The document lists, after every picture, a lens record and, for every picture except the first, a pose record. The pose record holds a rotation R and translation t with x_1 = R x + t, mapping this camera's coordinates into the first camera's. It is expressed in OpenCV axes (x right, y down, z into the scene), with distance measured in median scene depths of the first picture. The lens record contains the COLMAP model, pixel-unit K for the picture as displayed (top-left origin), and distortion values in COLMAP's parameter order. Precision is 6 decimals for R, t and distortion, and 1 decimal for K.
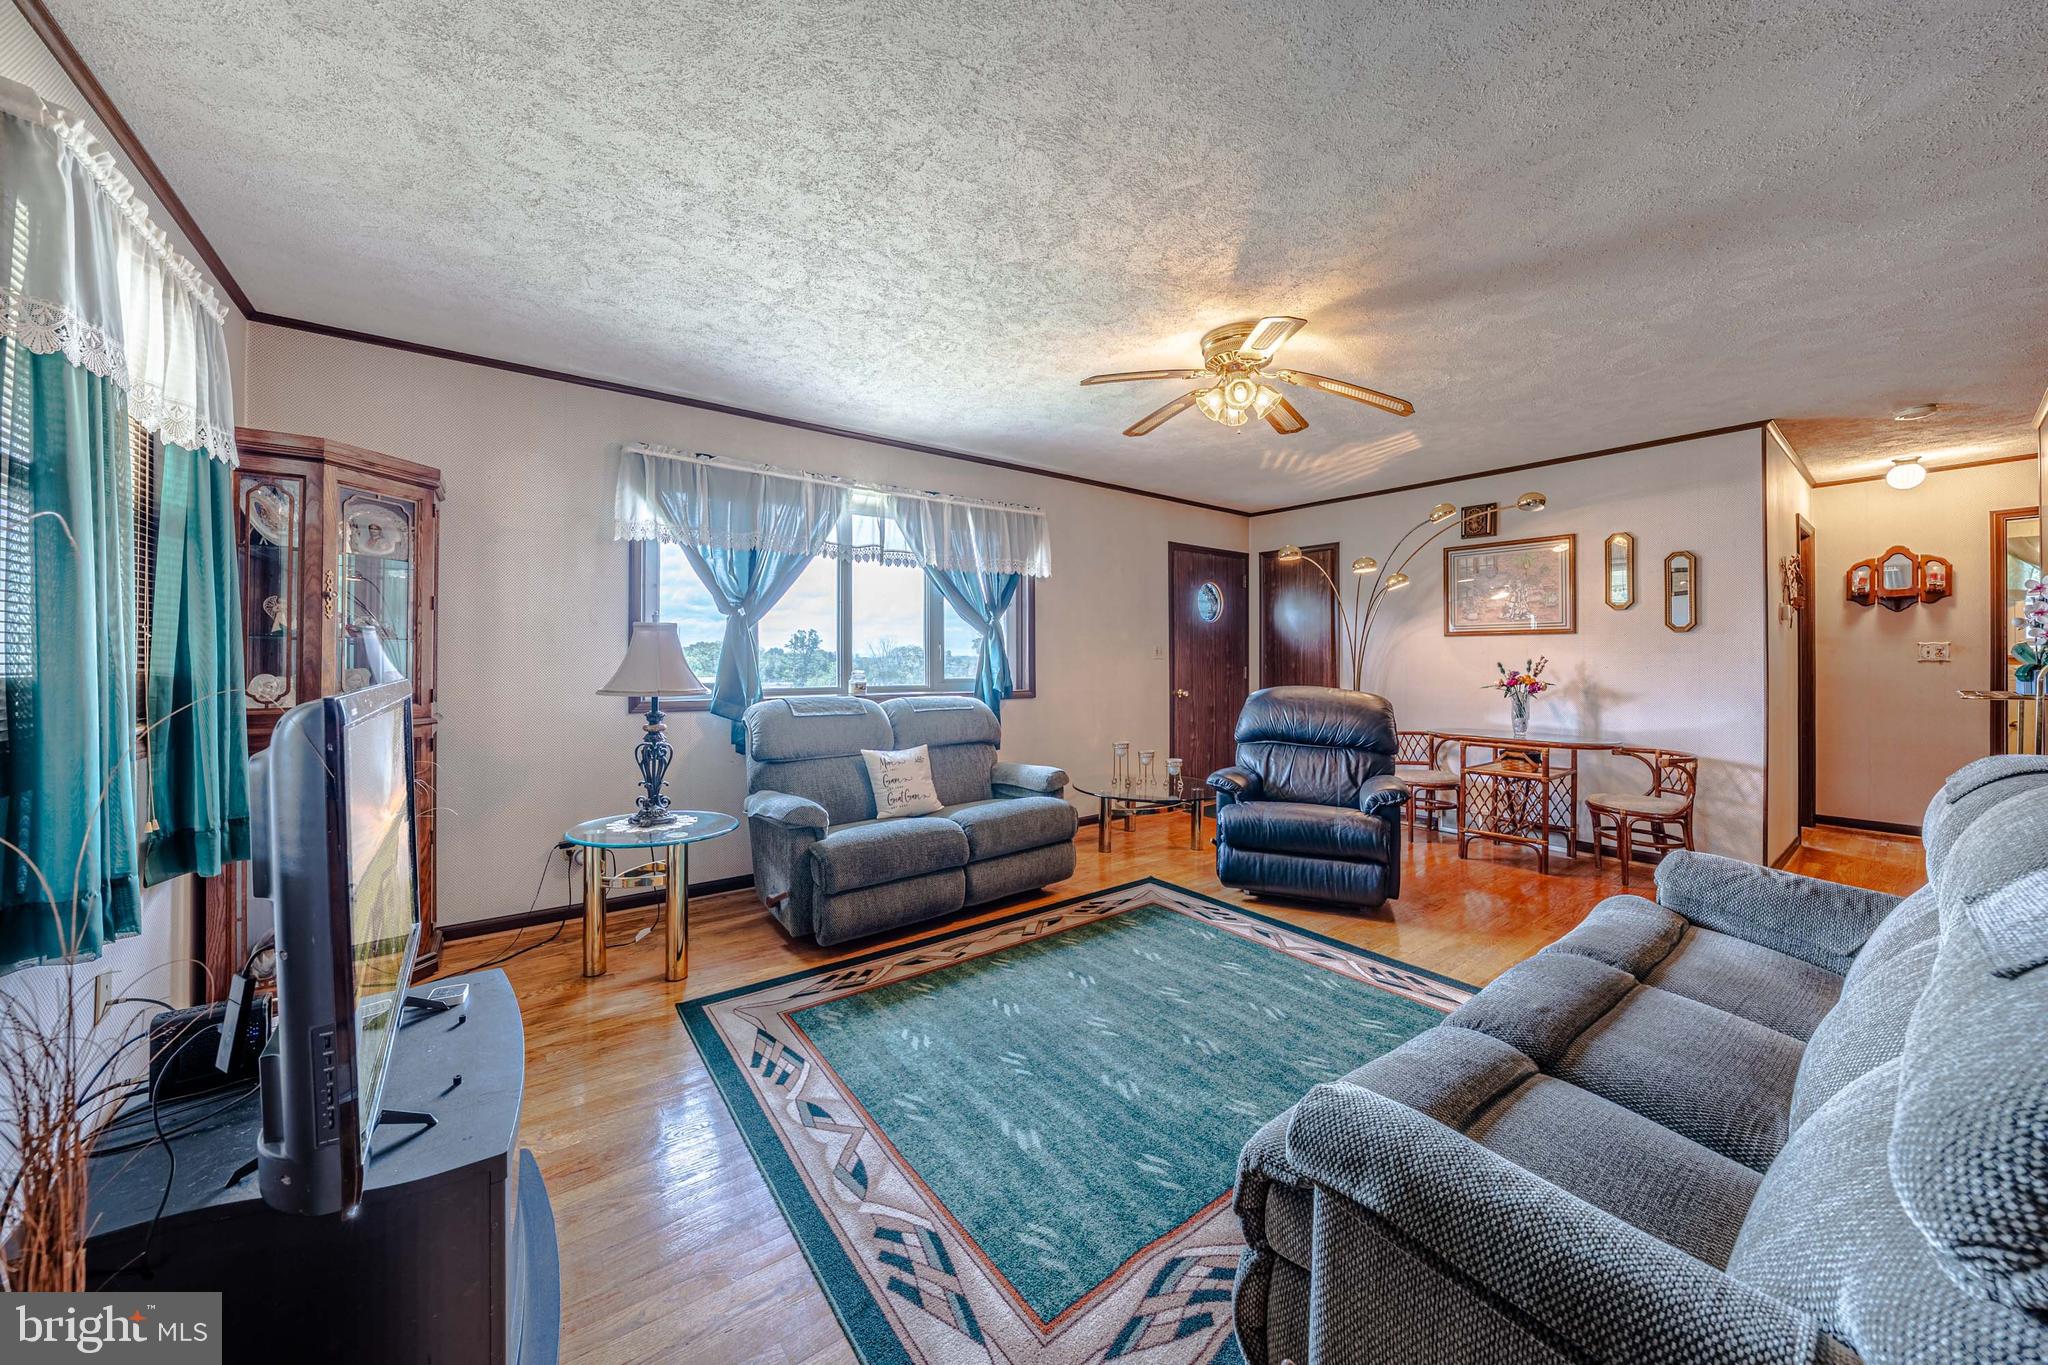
lens RADIAL K [[710.7, 0, 1023.4], [0, 710.7, 674.2], [0, 0, 1]] dist [-0.028030, 0.000046]
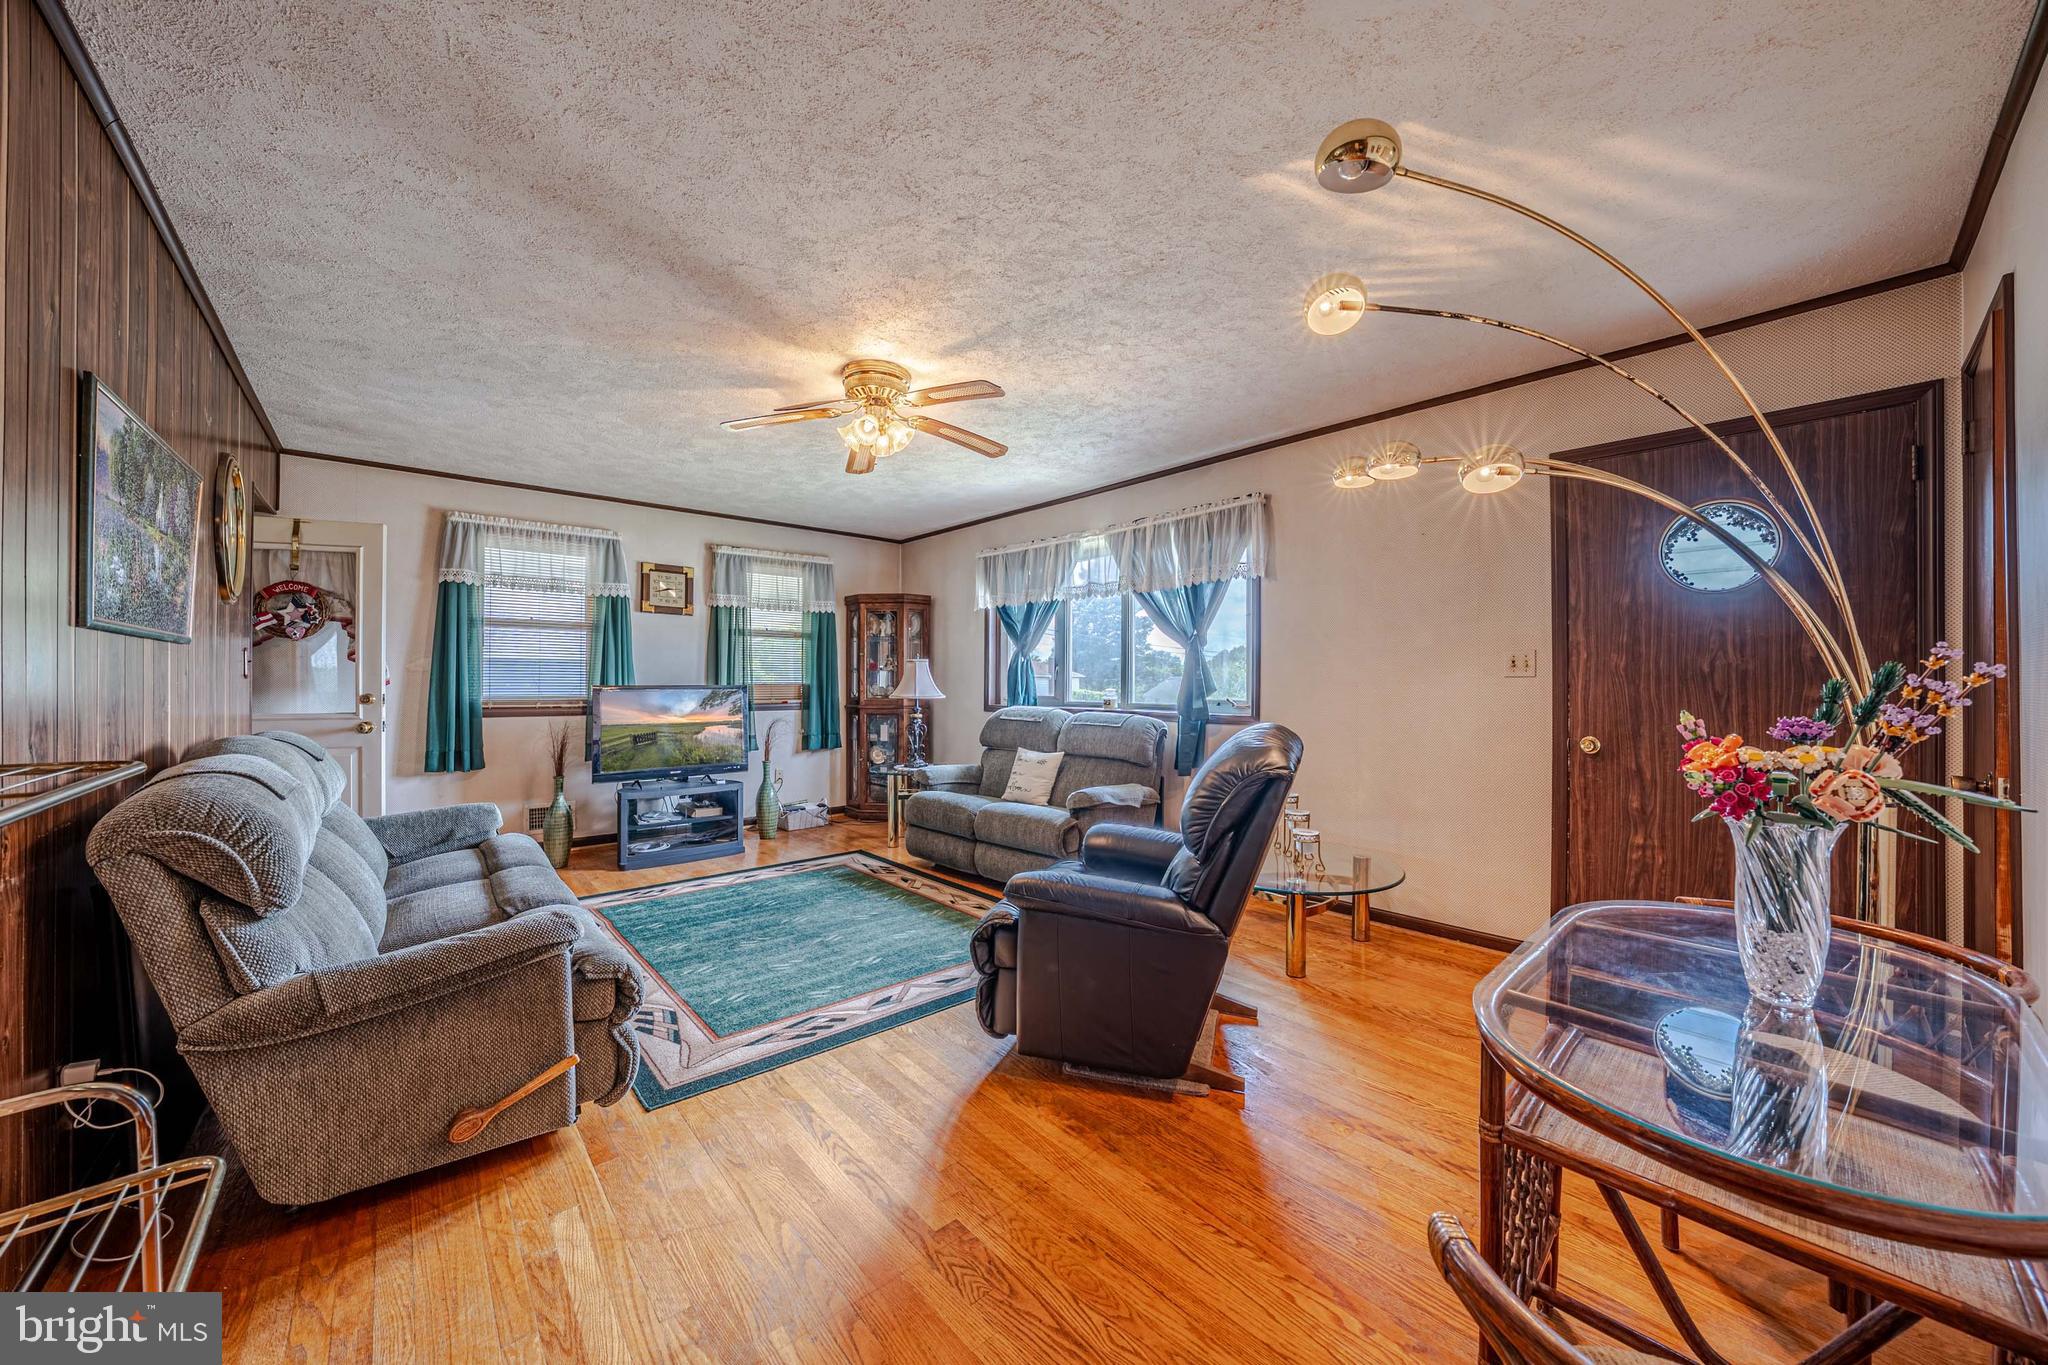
lens RADIAL K [[736.7, 0, 1018.1], [0, 736.7, 678.0], [0, 0, 1]] dist [-0.001157, -0.000006]
pose [[0.064513, -0.003483, -0.997911, 1.405793], [-0.021384, 0.999759, -0.004872, -0.017671], [0.997688, 0.021654, 0.064423, 1.116209]]
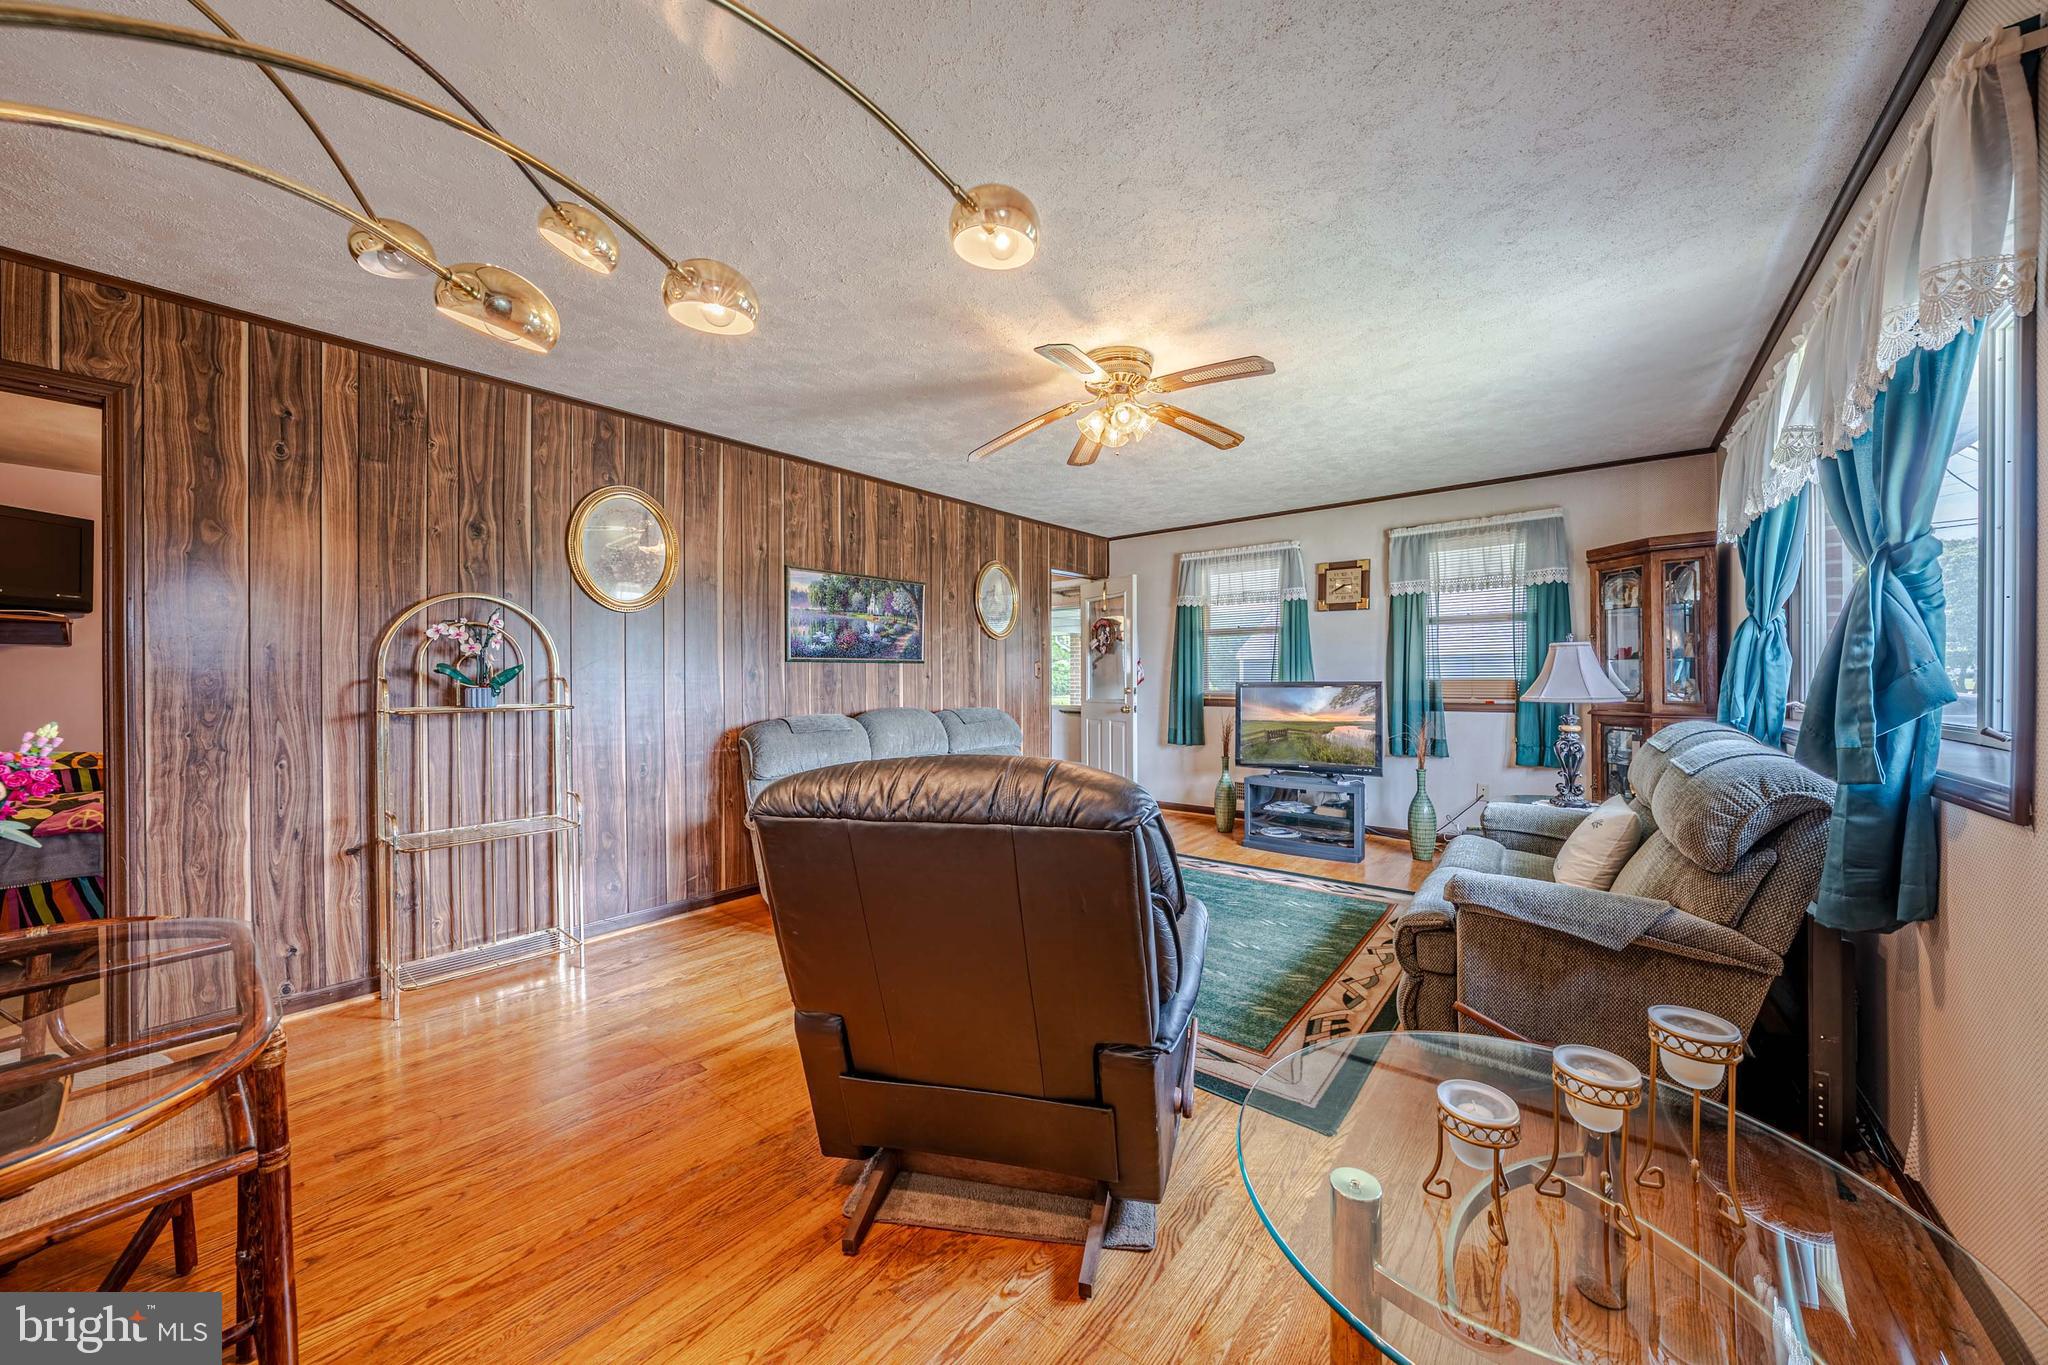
lens RADIAL K [[701.7, 0, 1024.0], [0, 701.7, 682.5], [0, 0, 1]] dist [-0.004587, 0.000011]
pose [[-0.973668, 0.009760, -0.227763, 0.661171], [0.003796, 0.999639, 0.026611, -0.038006], [0.227940, 0.025046, -0.973353, 1.921677]]
